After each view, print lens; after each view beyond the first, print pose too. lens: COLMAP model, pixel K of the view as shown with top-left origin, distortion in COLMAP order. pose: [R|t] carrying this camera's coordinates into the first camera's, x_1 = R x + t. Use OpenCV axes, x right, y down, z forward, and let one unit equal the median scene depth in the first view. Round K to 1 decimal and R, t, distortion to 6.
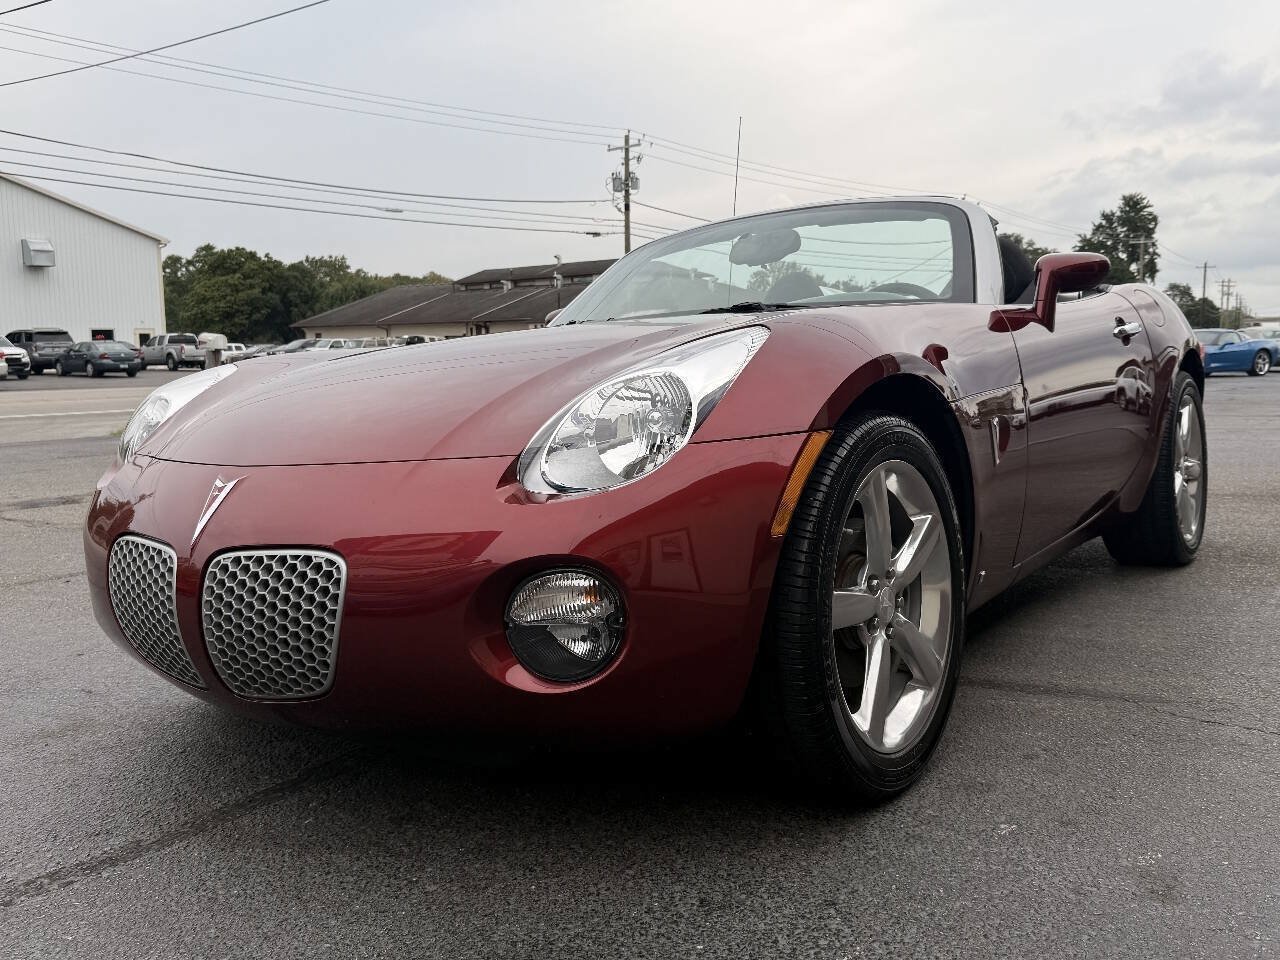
lens RADIAL K [[1110.2, 0, 635.7], [0, 1110.2, 481.5], [0, 0, 1]] dist [0.124227, -0.254343]
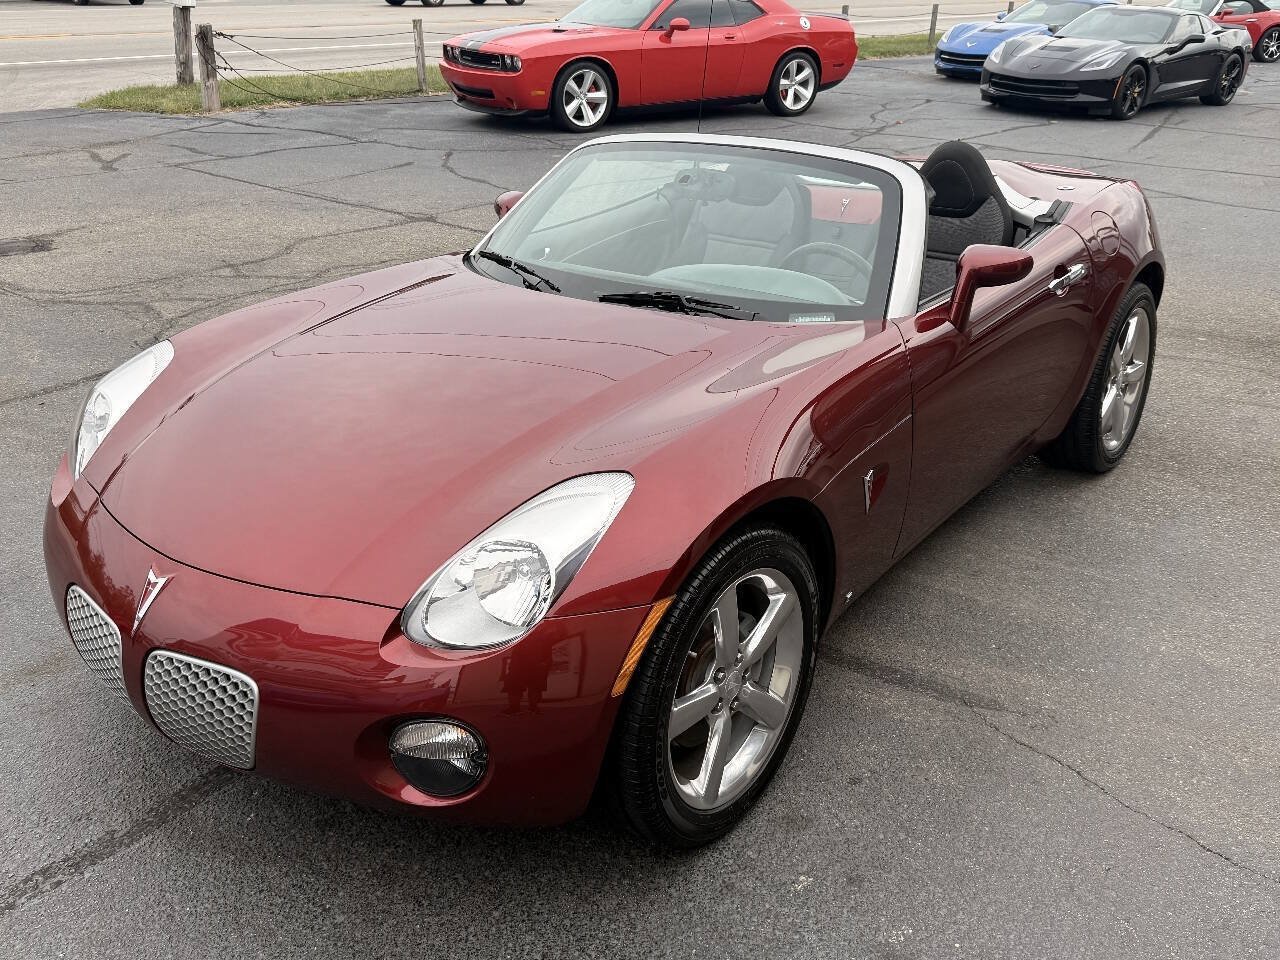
lens RADIAL K [[1154.6, 0, 632.0], [0, 1154.6, 486.1], [0, 0, 1]] dist [0.156498, -0.318162]
pose [[0.998951, 0.044756, -0.009641, 0.072970], [-0.039727, 0.952053, 0.303343, -0.272510], [0.022755, -0.302642, 0.952833, -0.059204]]
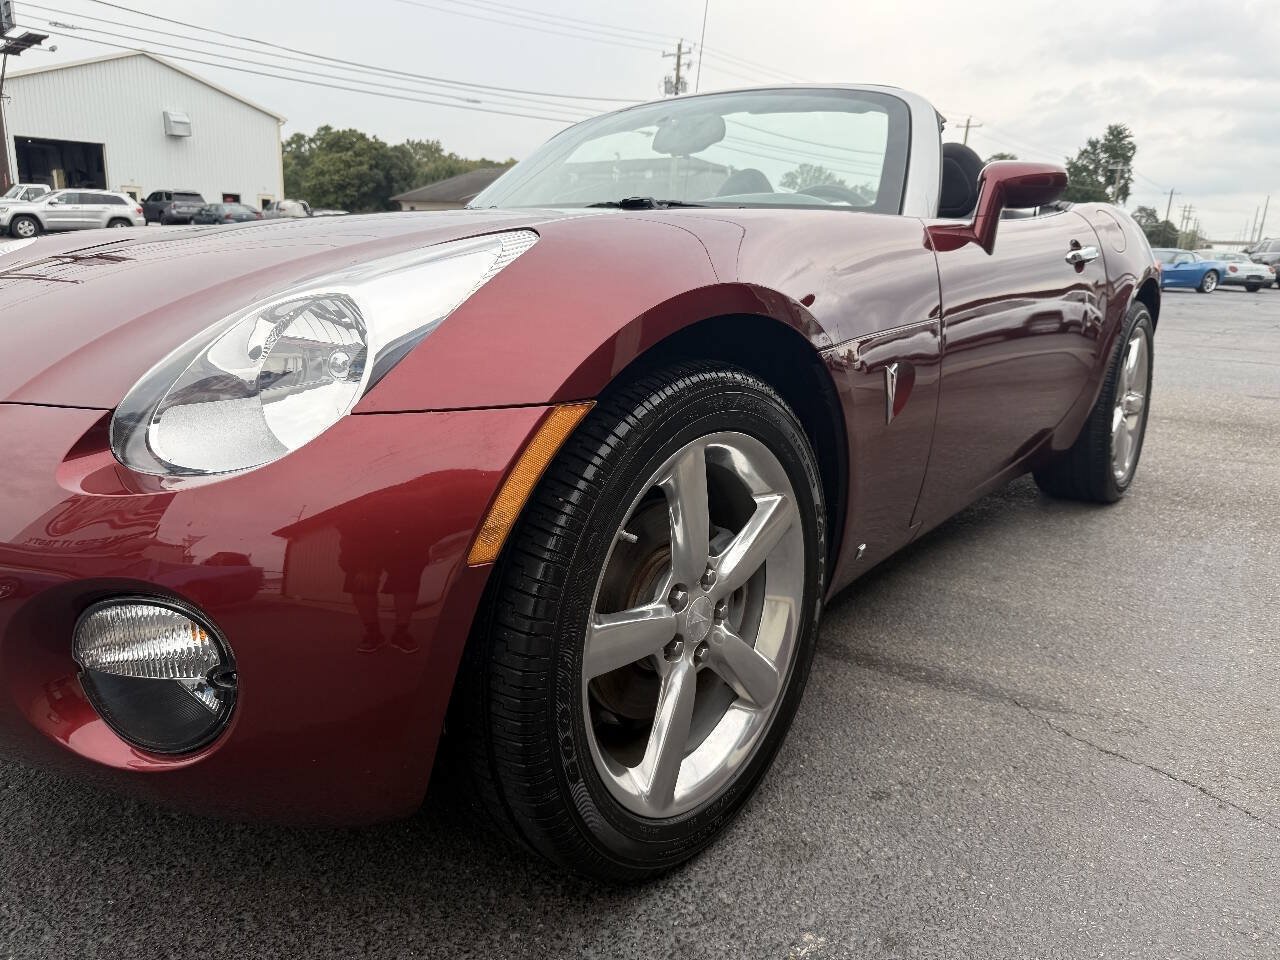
lens RADIAL K [[918.4, 0, 635.2], [0, 918.4, 482.5], [0, 0, 1]] dist [-0.006404, -0.003246]
pose [[0.997344, 0.066771, -0.029103, 0.115997], [-0.061804, 0.987209, 0.146967, -0.042055], [0.038544, -0.144778, 0.988713, 0.241445]]
